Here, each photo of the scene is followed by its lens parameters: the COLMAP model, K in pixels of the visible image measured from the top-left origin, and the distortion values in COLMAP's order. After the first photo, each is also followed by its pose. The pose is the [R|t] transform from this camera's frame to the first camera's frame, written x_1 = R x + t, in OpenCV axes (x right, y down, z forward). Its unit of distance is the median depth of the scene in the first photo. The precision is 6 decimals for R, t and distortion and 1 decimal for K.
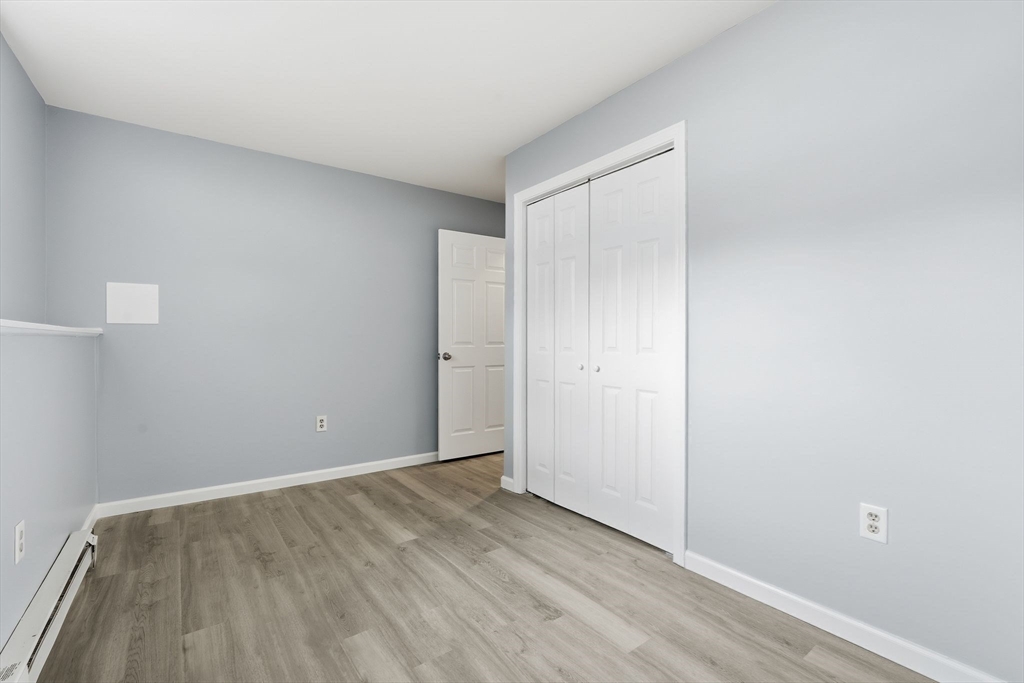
lens RADIAL K [[451.5, 0, 512.4], [0, 451.5, 343.5], [0, 0, 1]] dist [-0.010363, 0.004552]
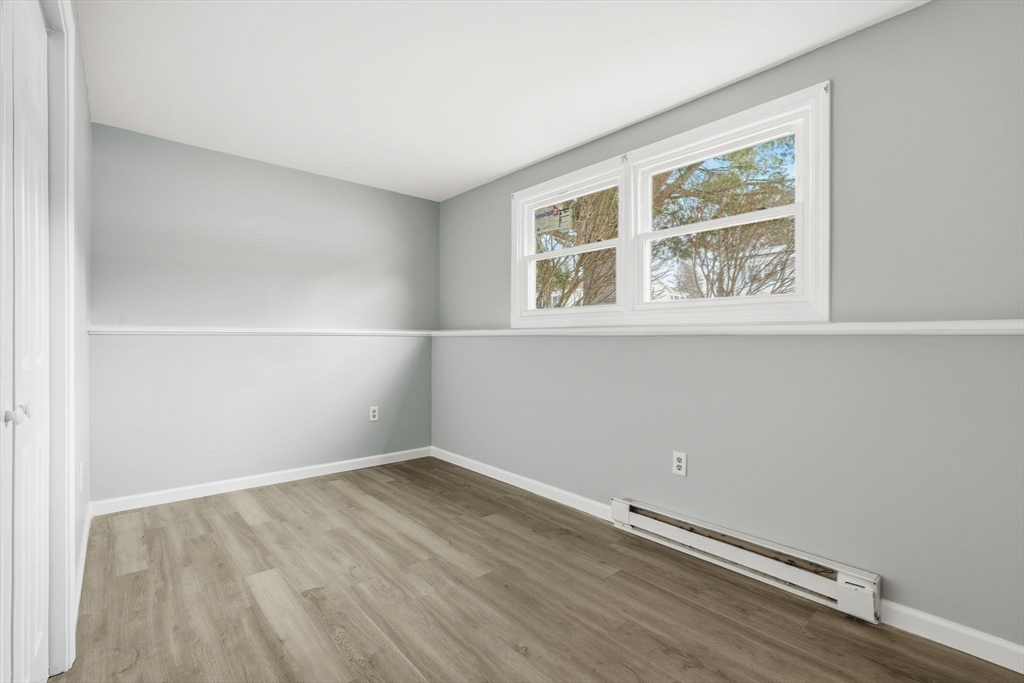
lens RADIAL K [[451.5, 0, 512.4], [0, 451.5, 343.5], [0, 0, 1]] dist [-0.010363, 0.004552]
pose [[-0.996204, -0.002826, -0.087008, -0.276203], [-0.004633, 0.999777, 0.020580, -0.017200], [0.086931, 0.020905, -0.995995, 1.977155]]
